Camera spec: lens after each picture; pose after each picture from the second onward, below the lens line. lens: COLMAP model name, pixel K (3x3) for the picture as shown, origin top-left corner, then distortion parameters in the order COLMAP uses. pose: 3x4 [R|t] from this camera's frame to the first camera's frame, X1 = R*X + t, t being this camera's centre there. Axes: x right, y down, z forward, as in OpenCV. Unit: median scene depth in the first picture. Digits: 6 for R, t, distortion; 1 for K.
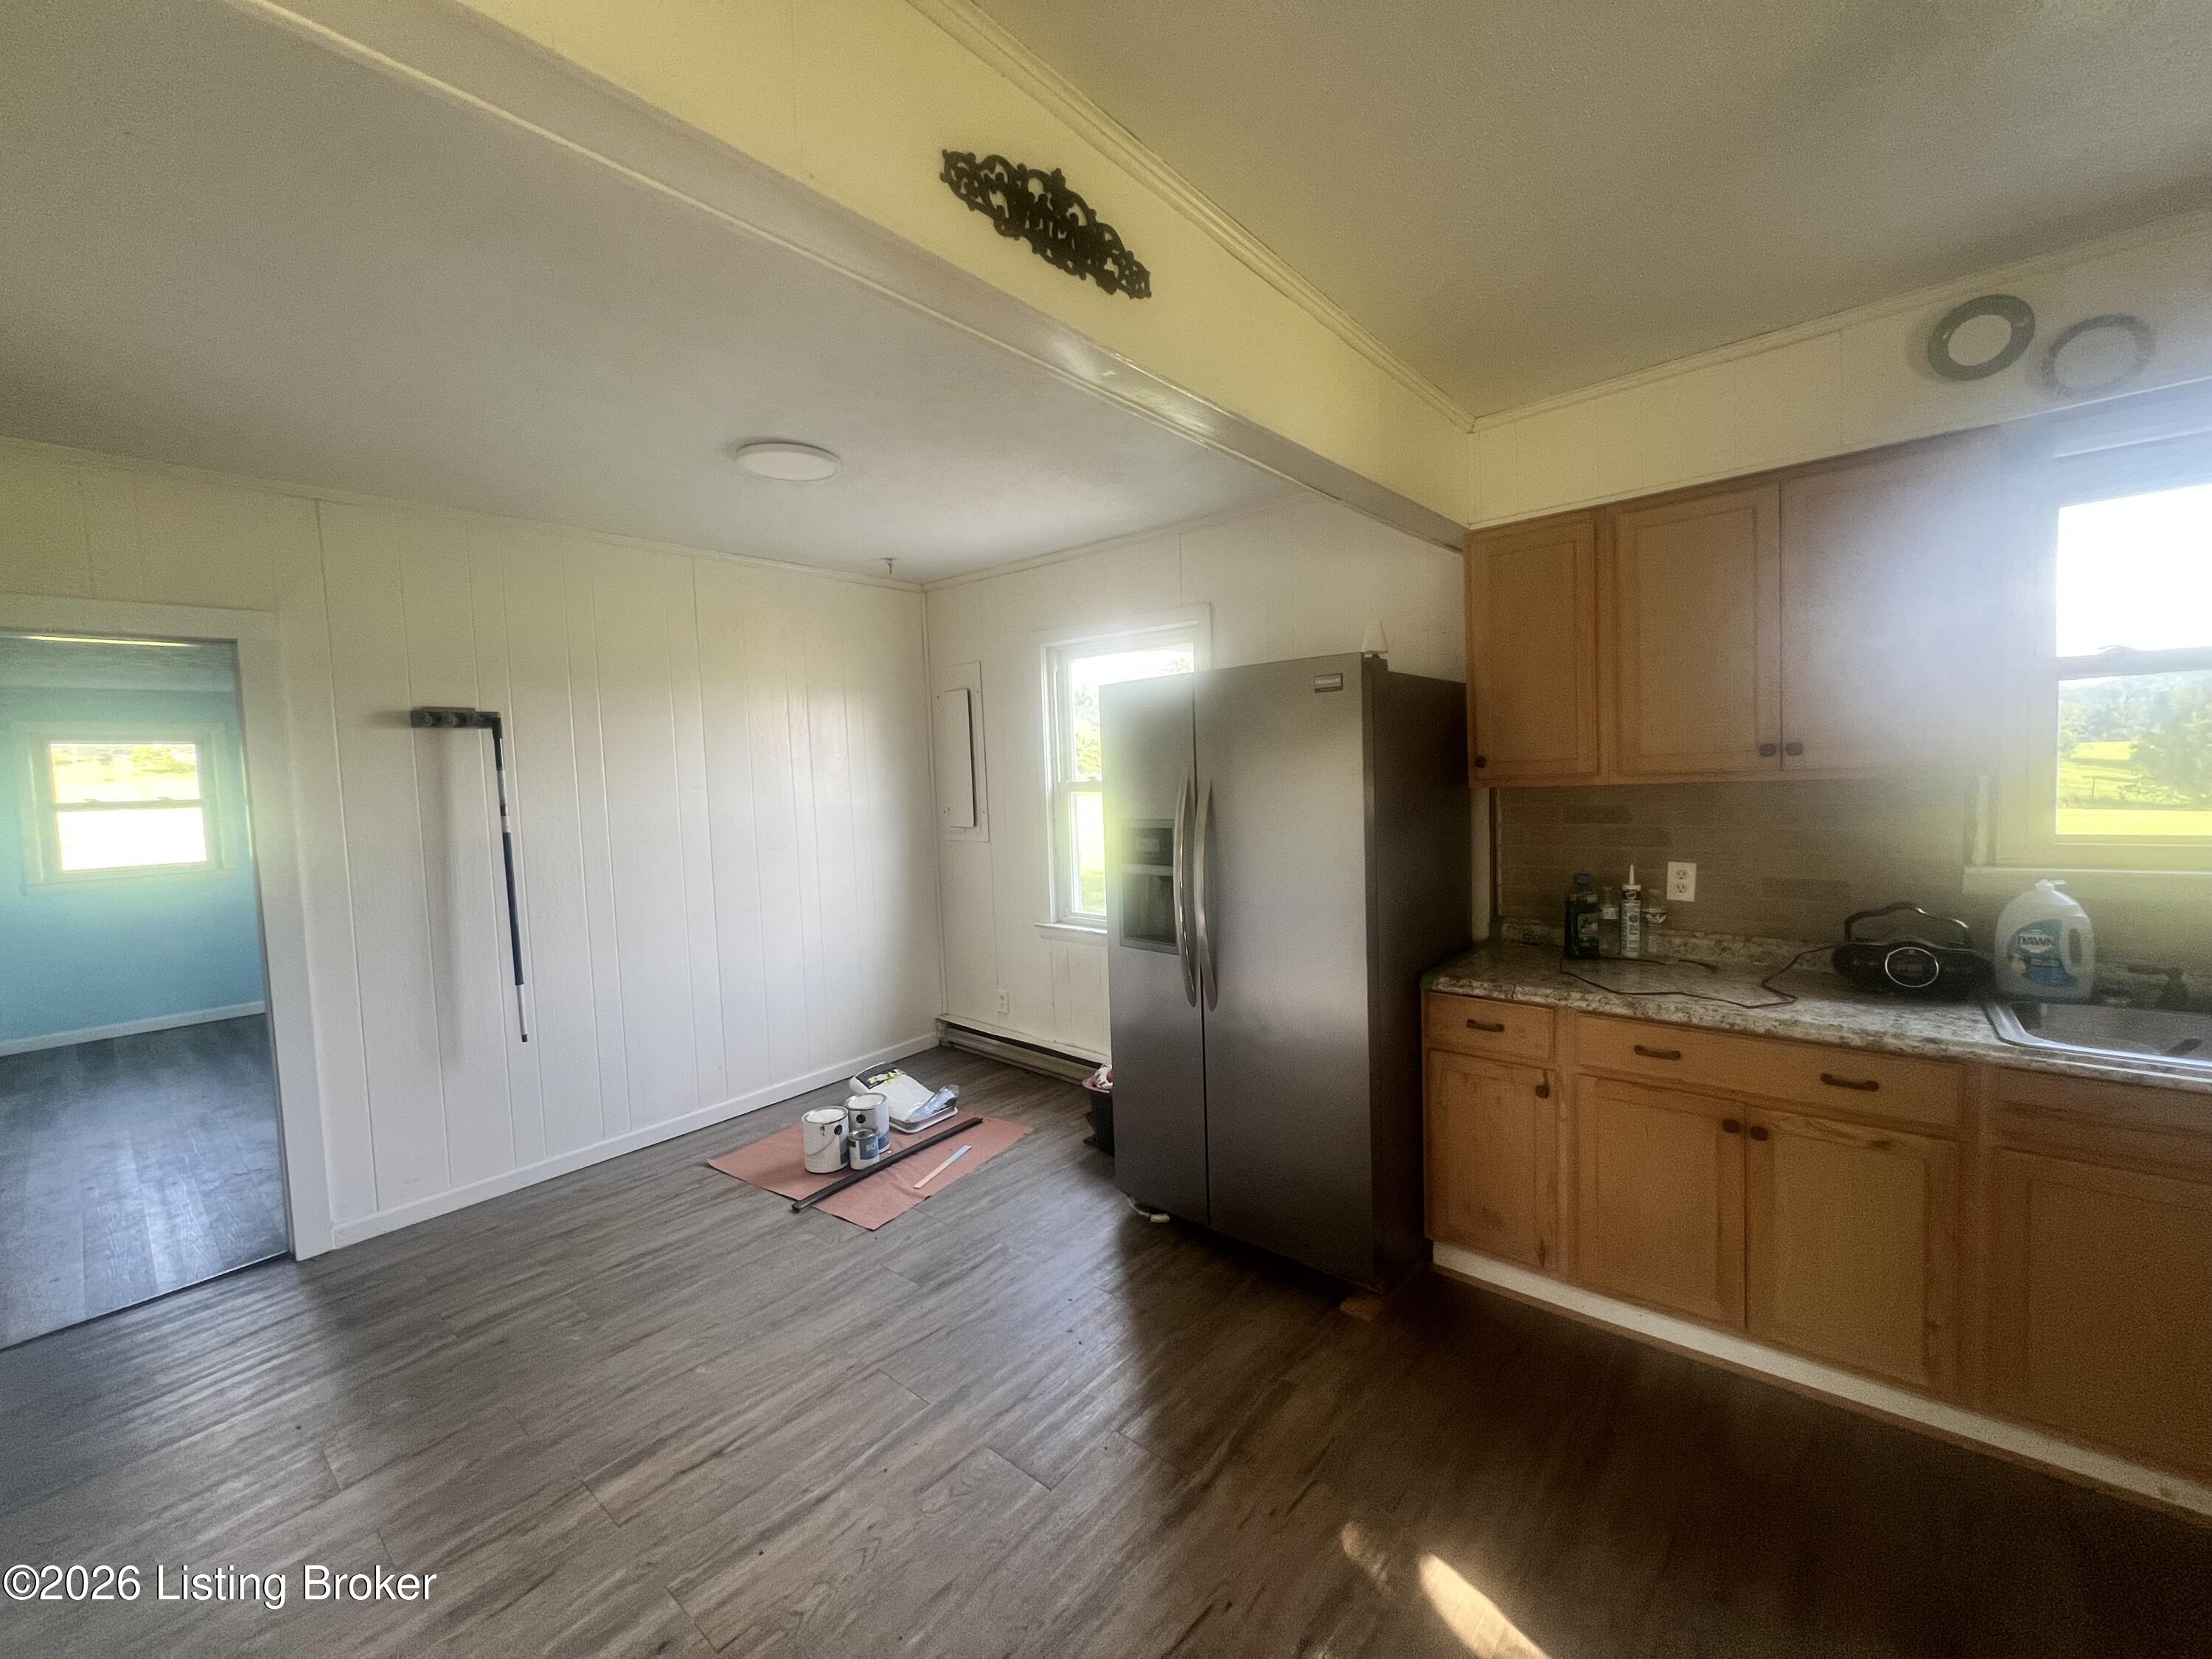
lens RADIAL K [[889.2, 0, 1107.6], [0, 889.2, 833.5], [0, 0, 1]] dist [0.001578, 0.000540]
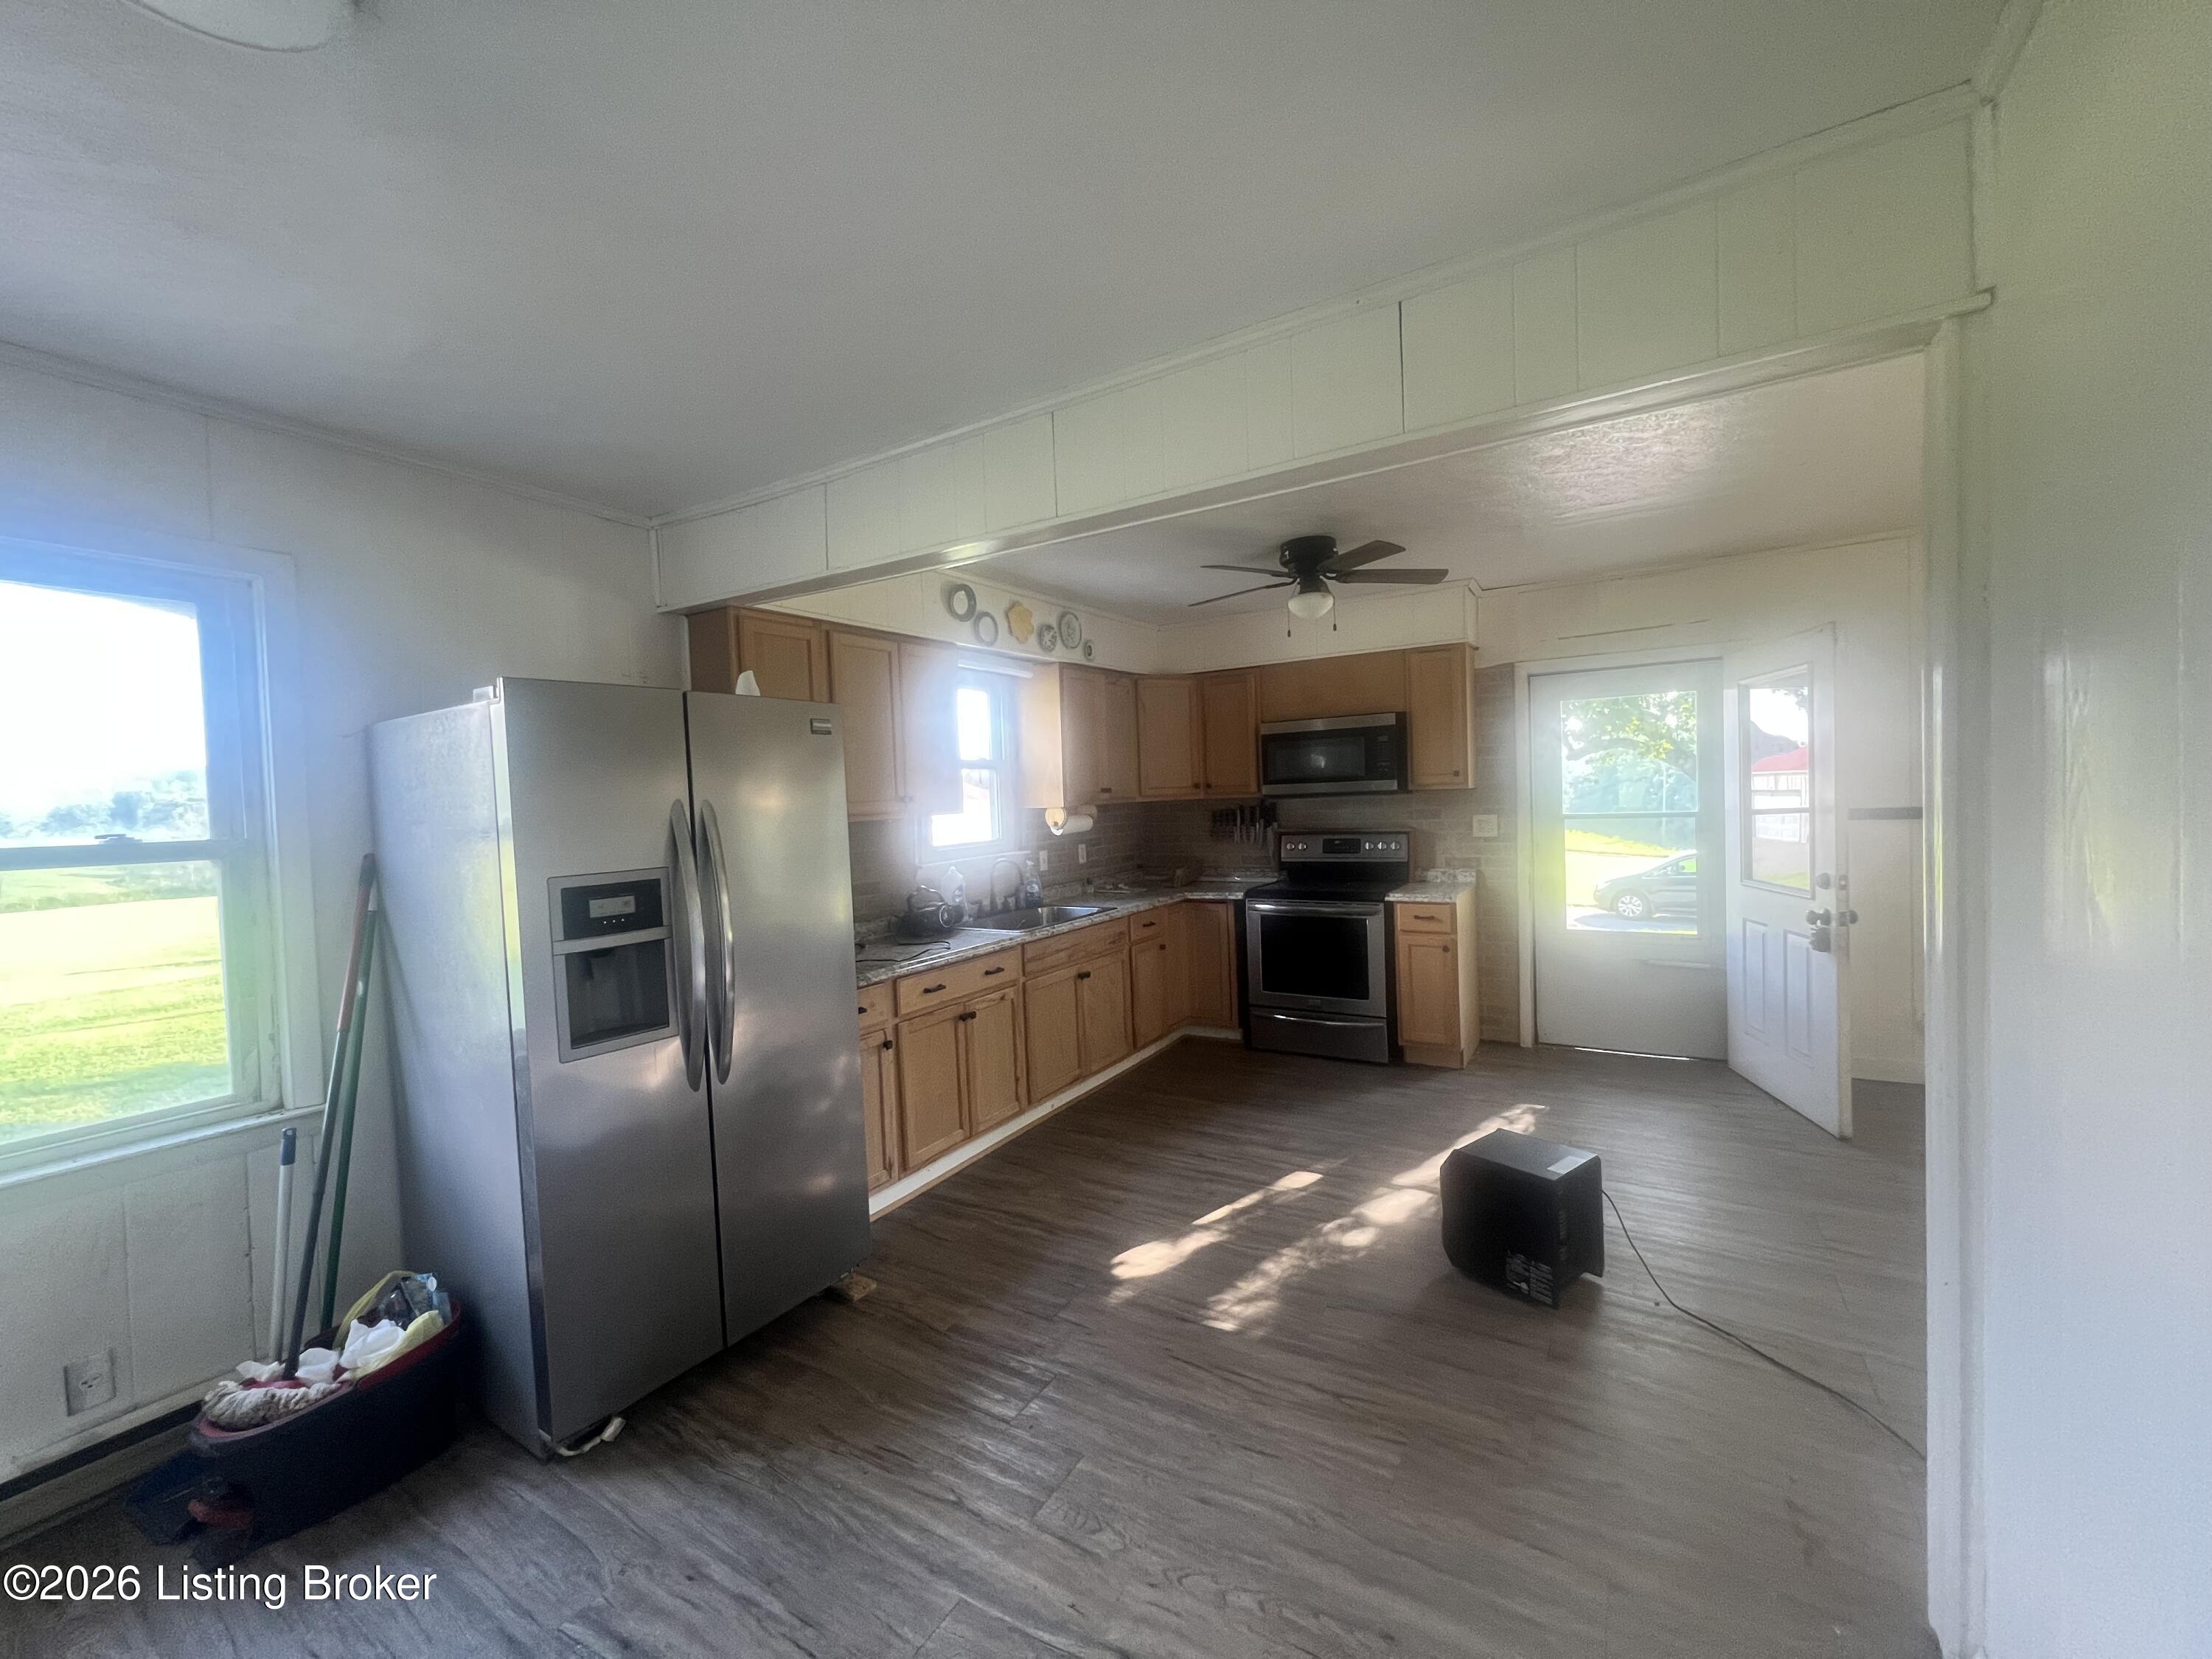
lens RADIAL K [[889.2, 0, 1105.9], [0, 889.2, 822.5], [0, 0, 1]] dist [0.001578, 0.000540]
pose [[-0.147994, 0.007368, 0.988961, -0.905578], [0.106905, 0.994232, 0.008591, -0.023143], [-0.983193, 0.106997, -0.147928, 0.838417]]
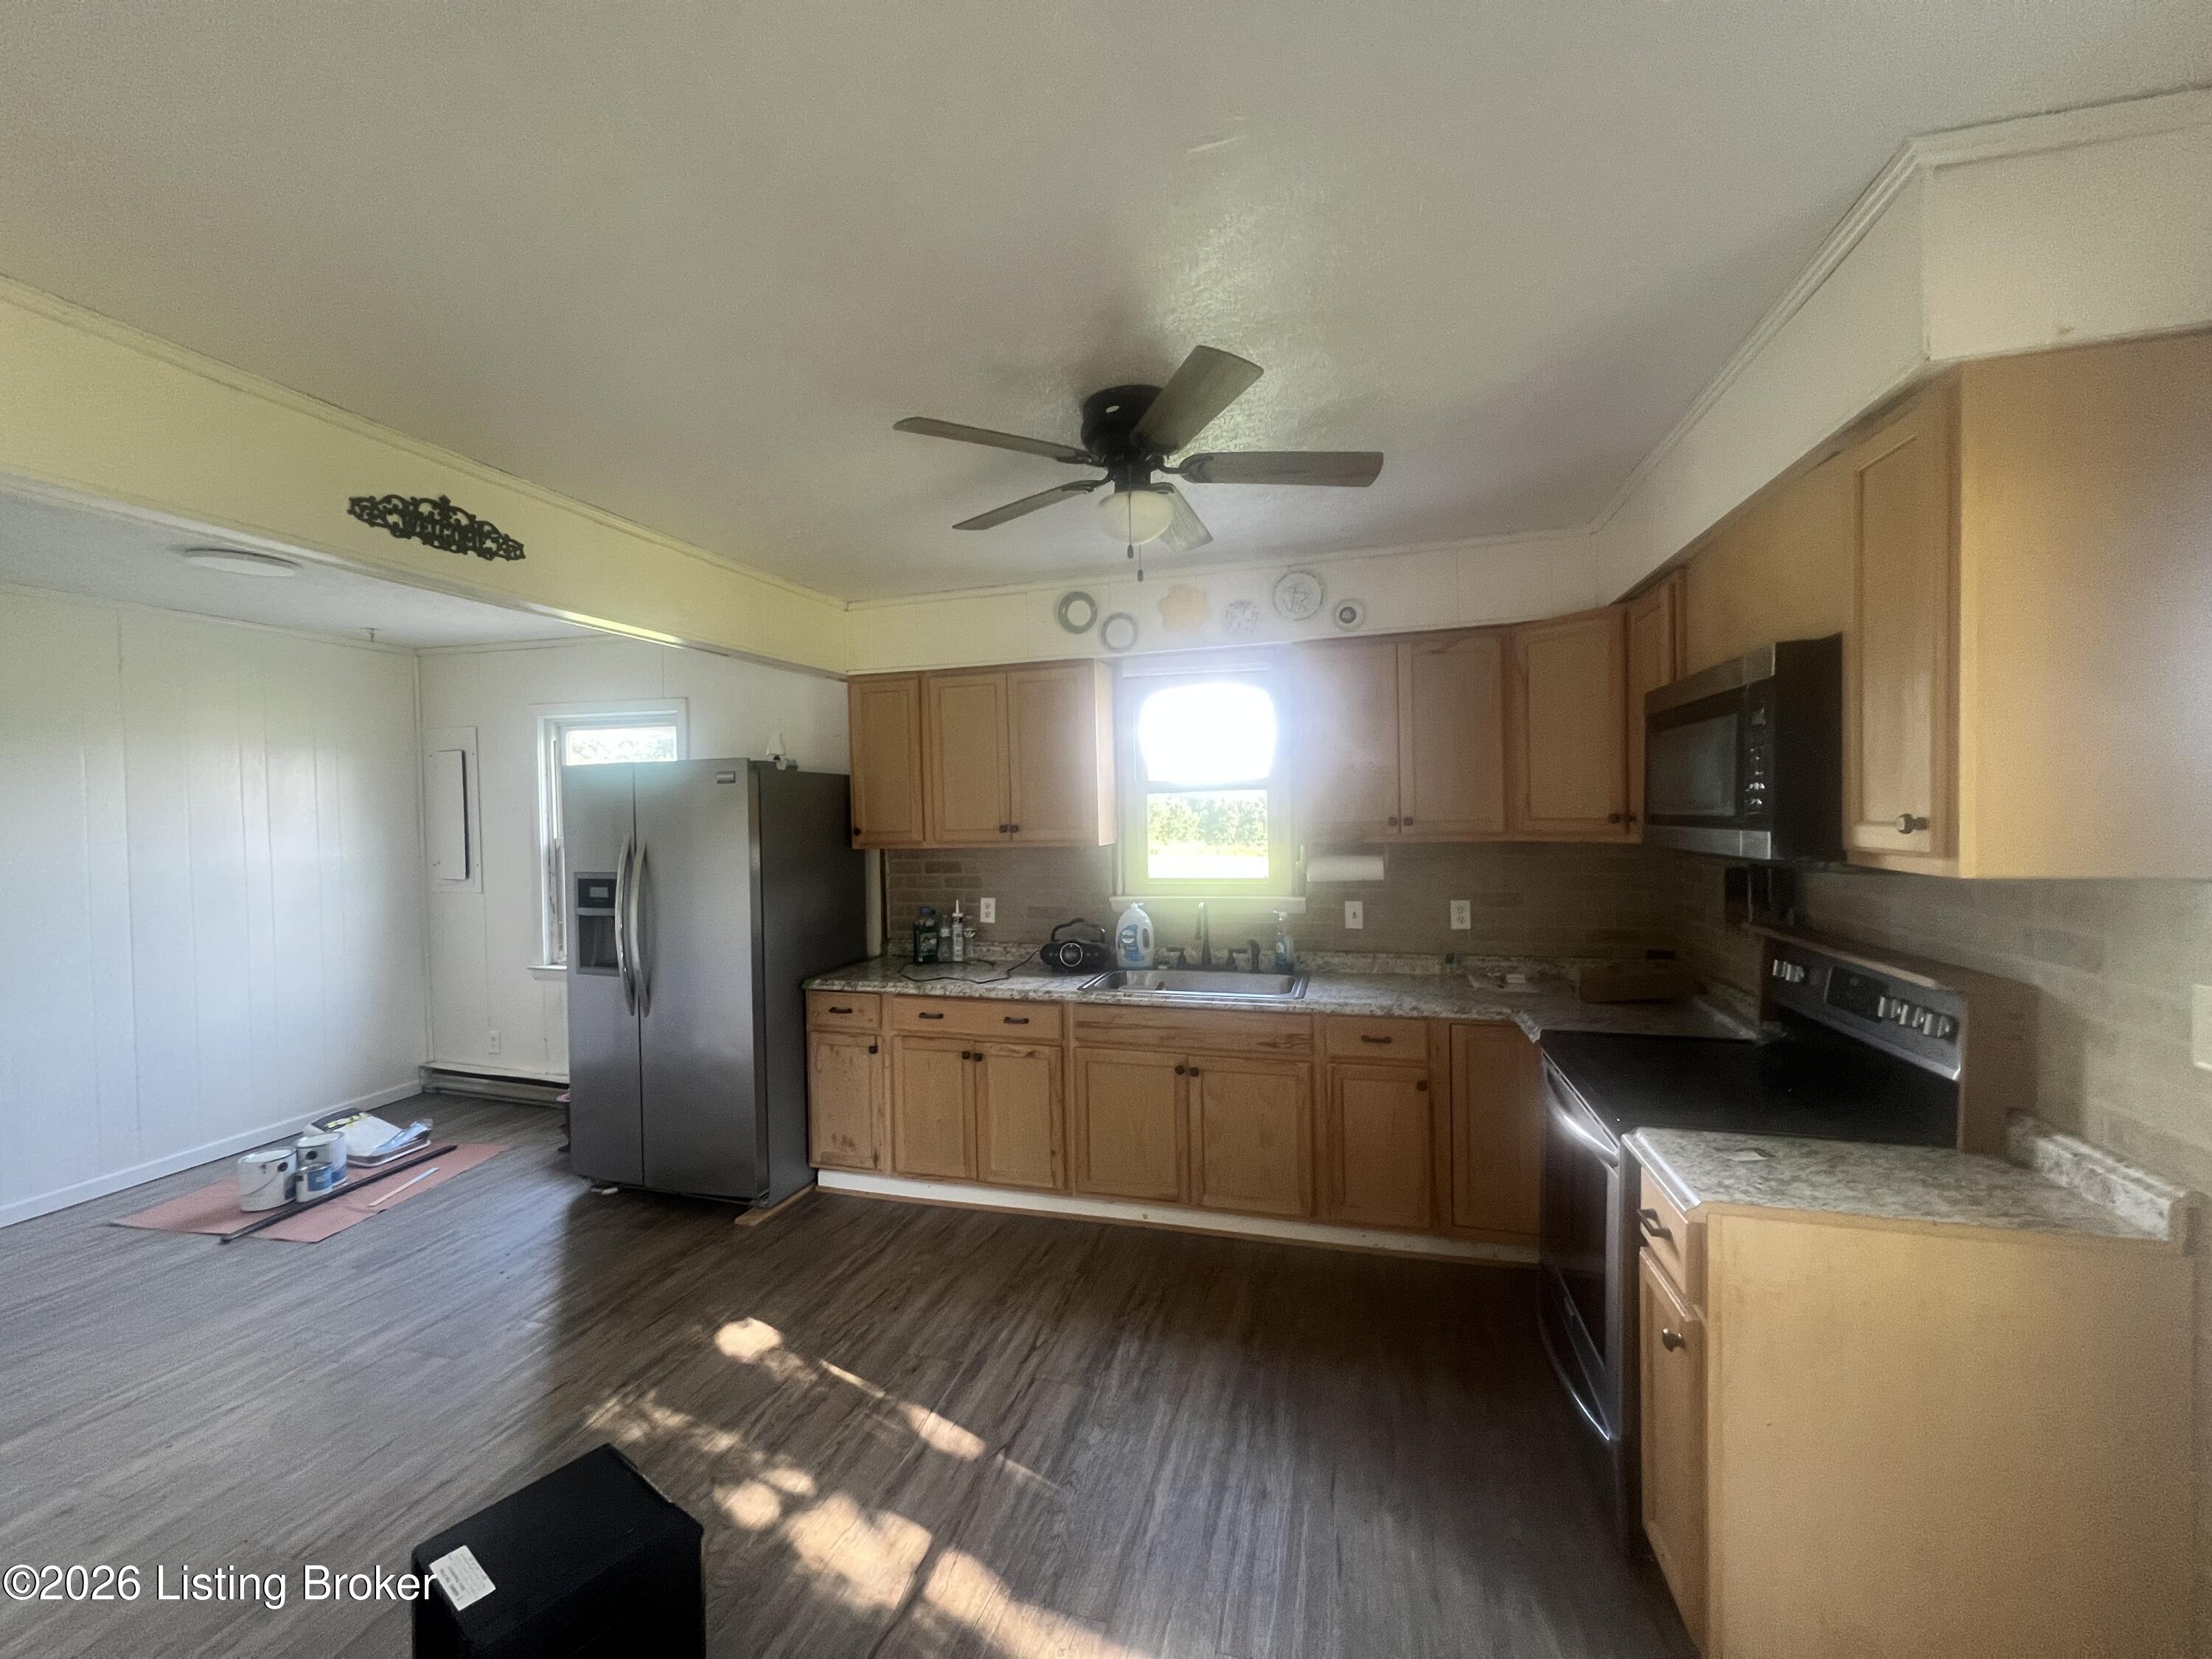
lens RADIAL K [[889.2, 0, 1108.3], [0, 889.2, 829.9], [0, 0, 1]] dist [0.001578, 0.000540]
pose [[0.912854, 0.011760, 0.408116, 0.230790], [0.011225, 0.998484, -0.053879, 0.000094], [-0.408131, 0.053765, 0.911339, -0.576108]]
